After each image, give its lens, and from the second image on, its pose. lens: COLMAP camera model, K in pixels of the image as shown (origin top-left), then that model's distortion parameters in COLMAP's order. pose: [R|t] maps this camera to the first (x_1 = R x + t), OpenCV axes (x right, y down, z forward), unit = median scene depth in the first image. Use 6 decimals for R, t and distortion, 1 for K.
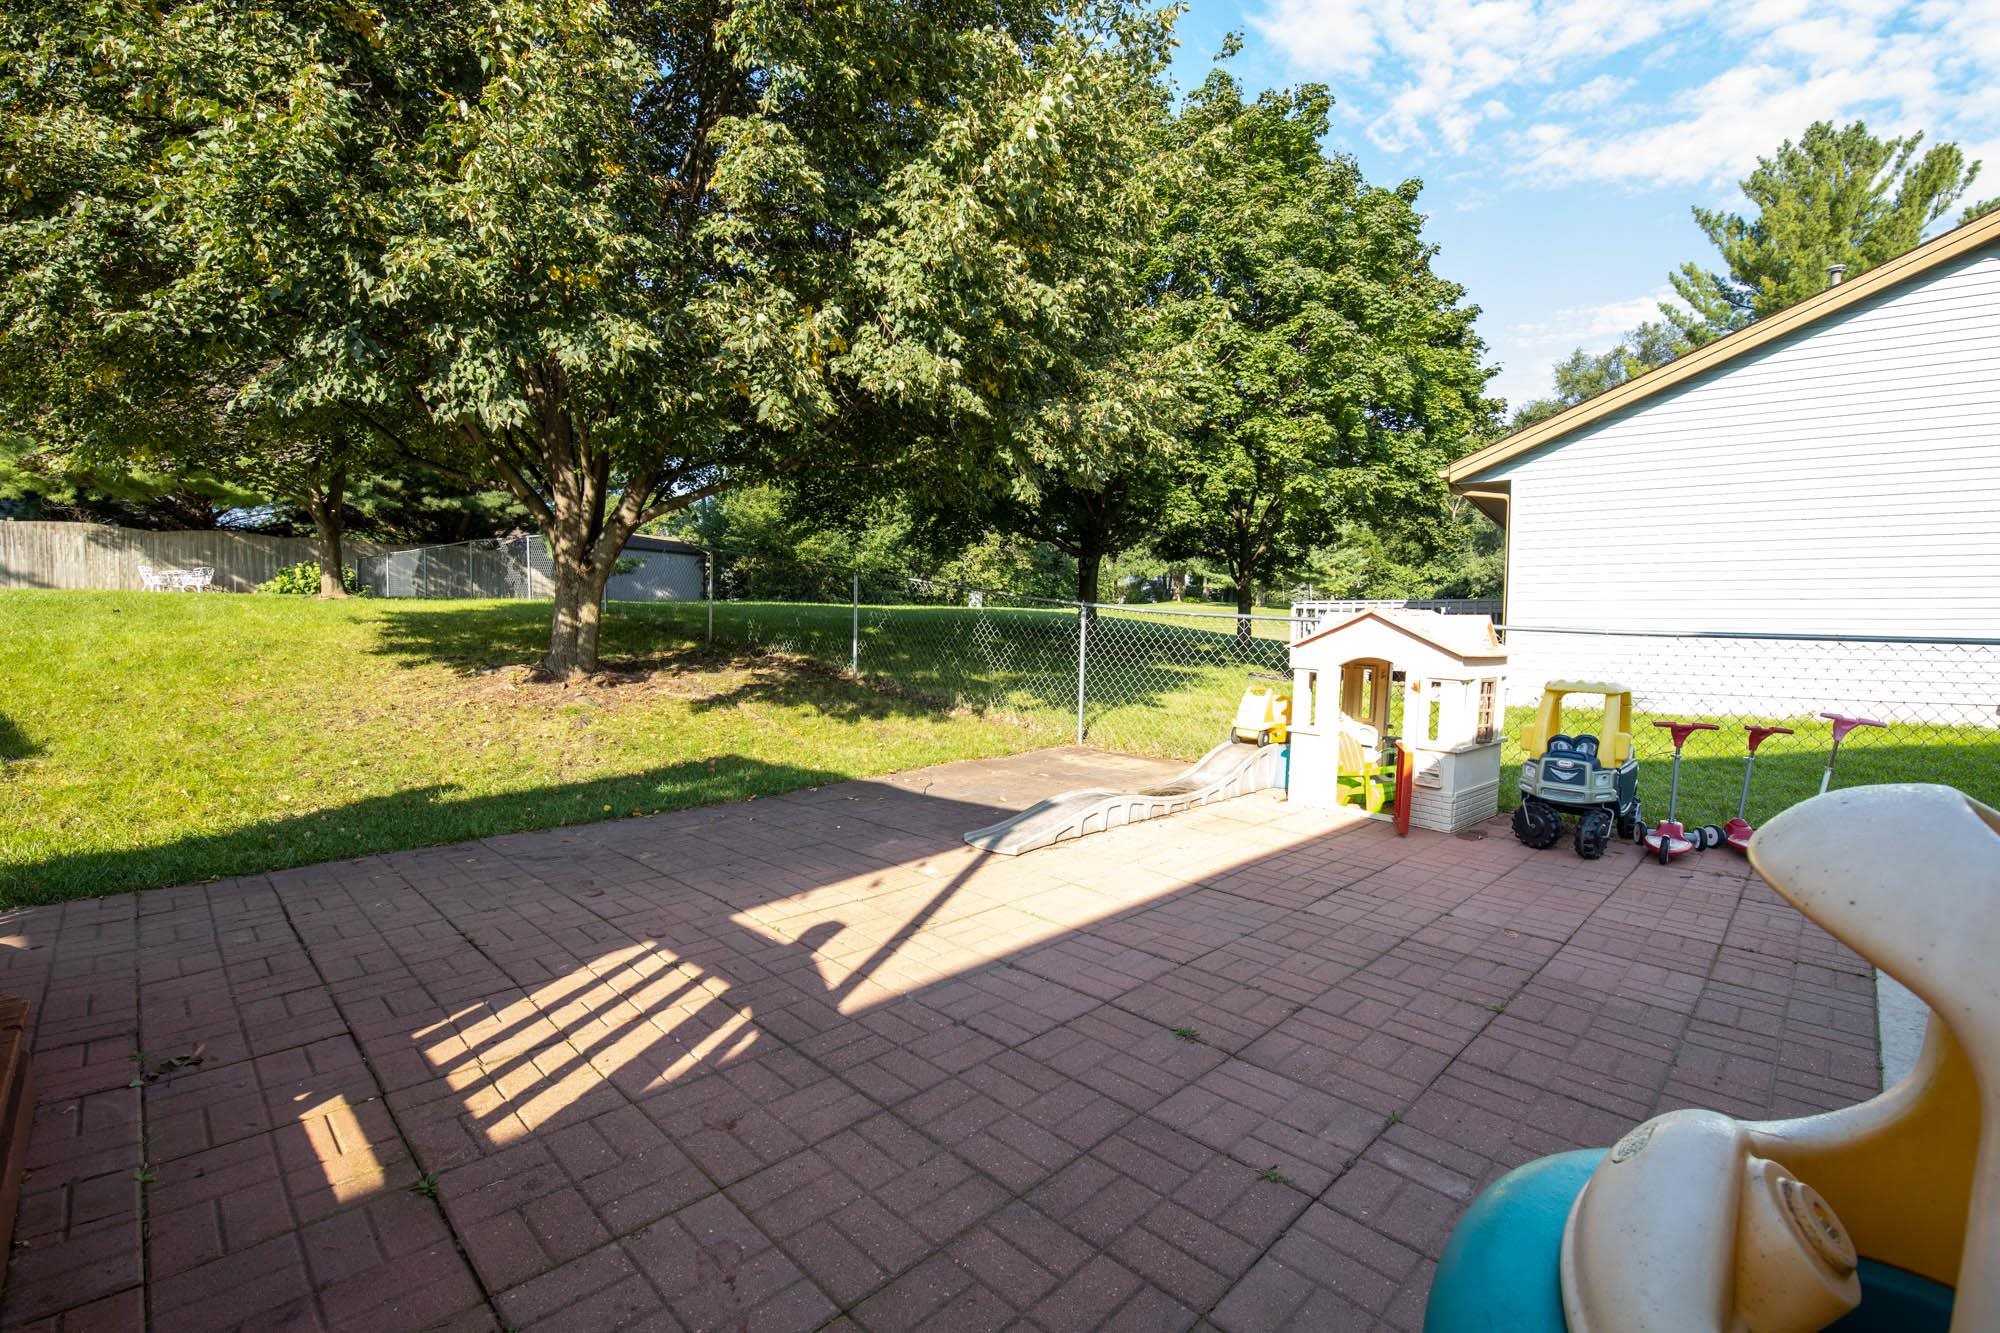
lens RADIAL K [[866.6, 0, 988.3], [0, 866.6, 665.7], [0, 0, 1]] dist [0.002491, 0.000483]
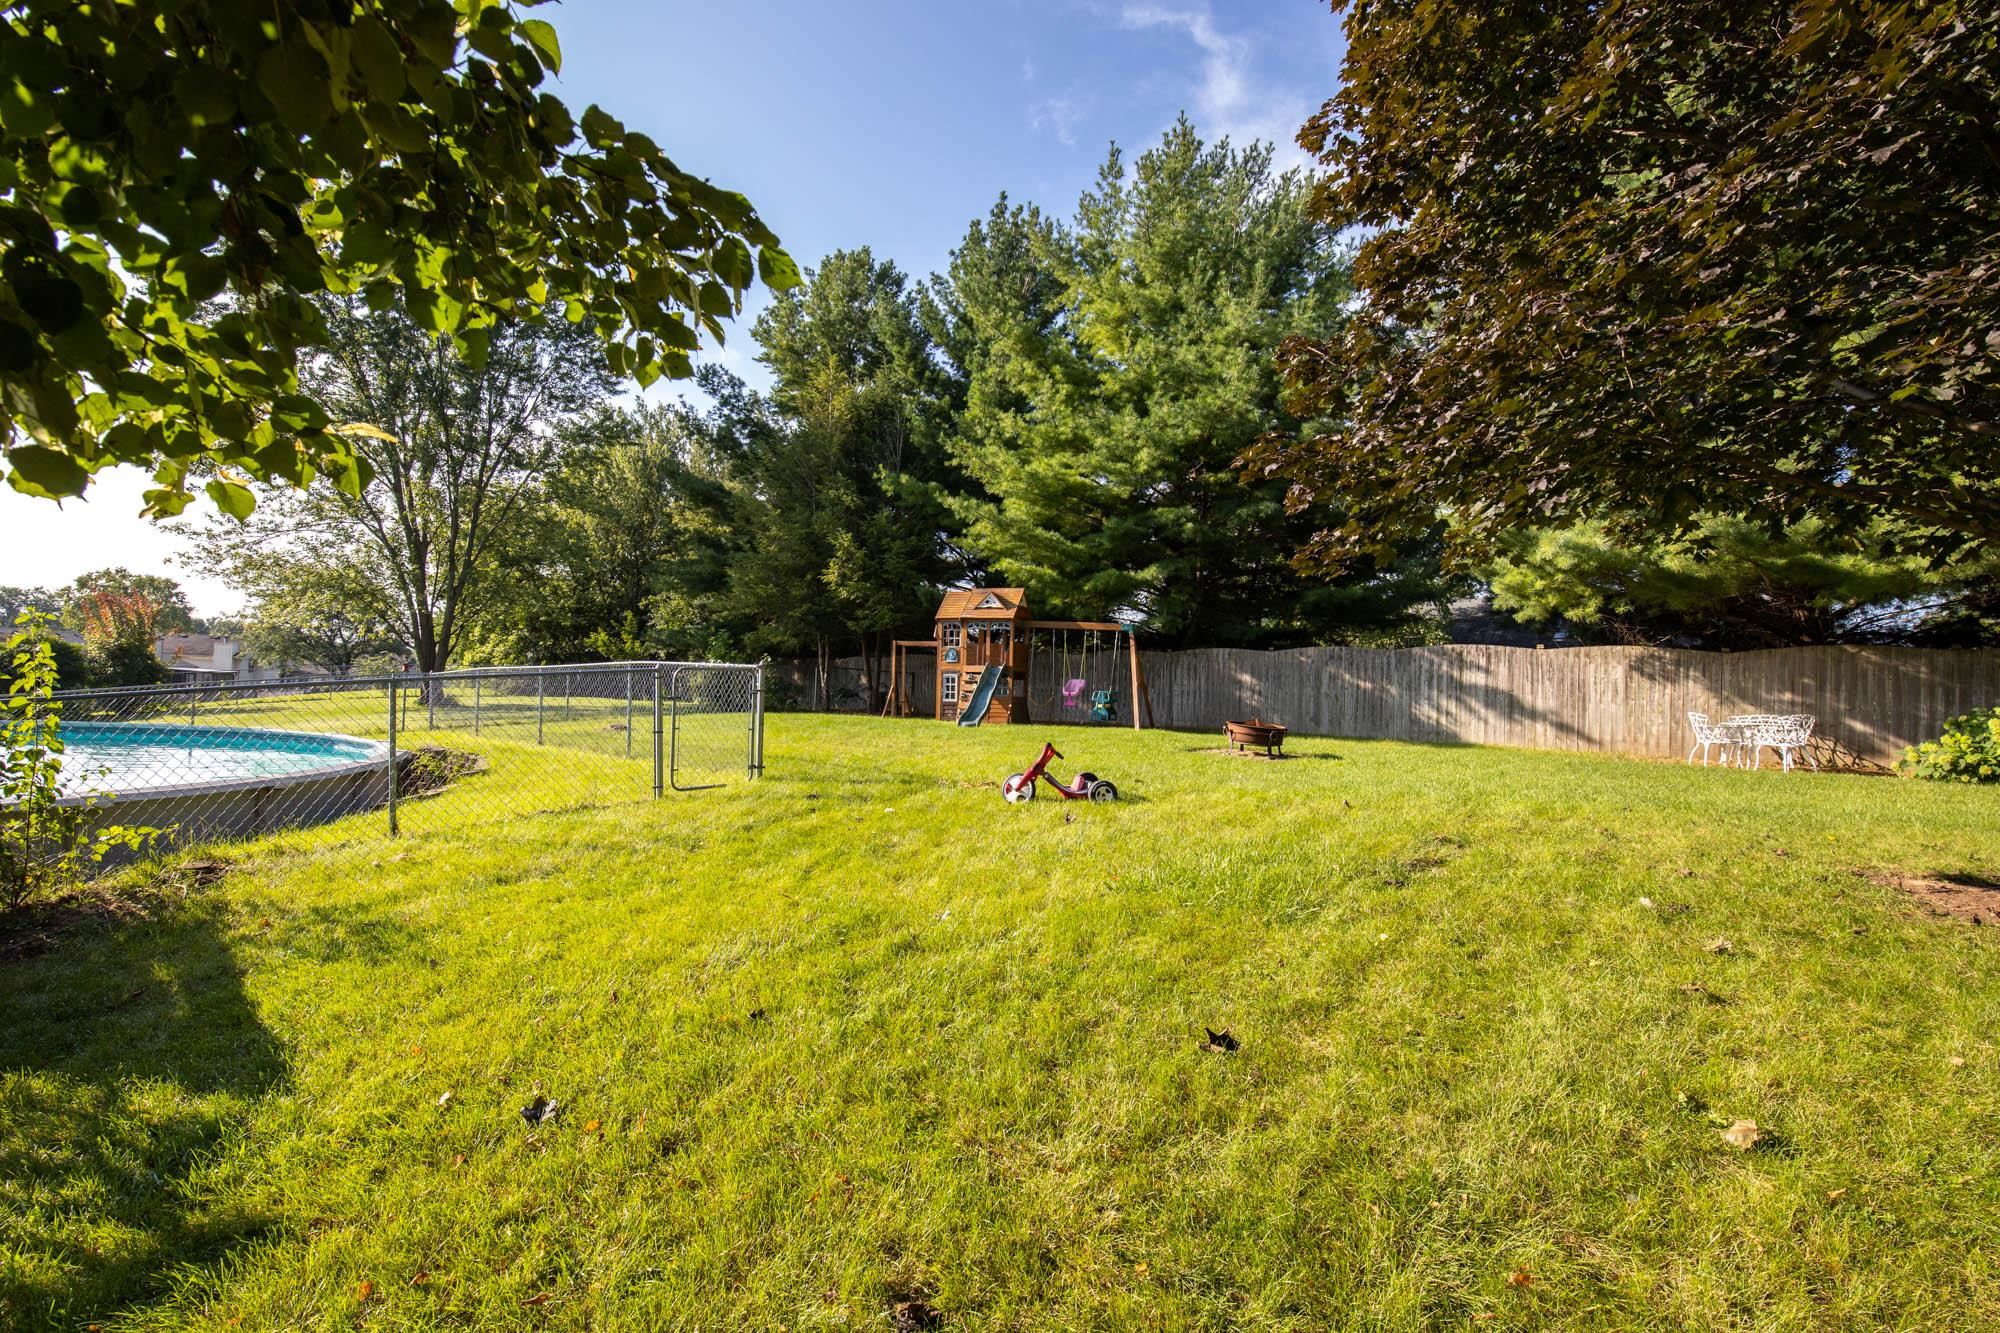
lens RADIAL K [[866.6, 0, 988.3], [0, 866.6, 665.7], [0, 0, 1]] dist [0.002491, 0.000483]
pose [[0.051124, -0.029440, -0.998258, -0.368036], [-0.085661, 0.995752, -0.033753, -0.079519], [0.995012, 0.087237, 0.048385, 0.451193]]
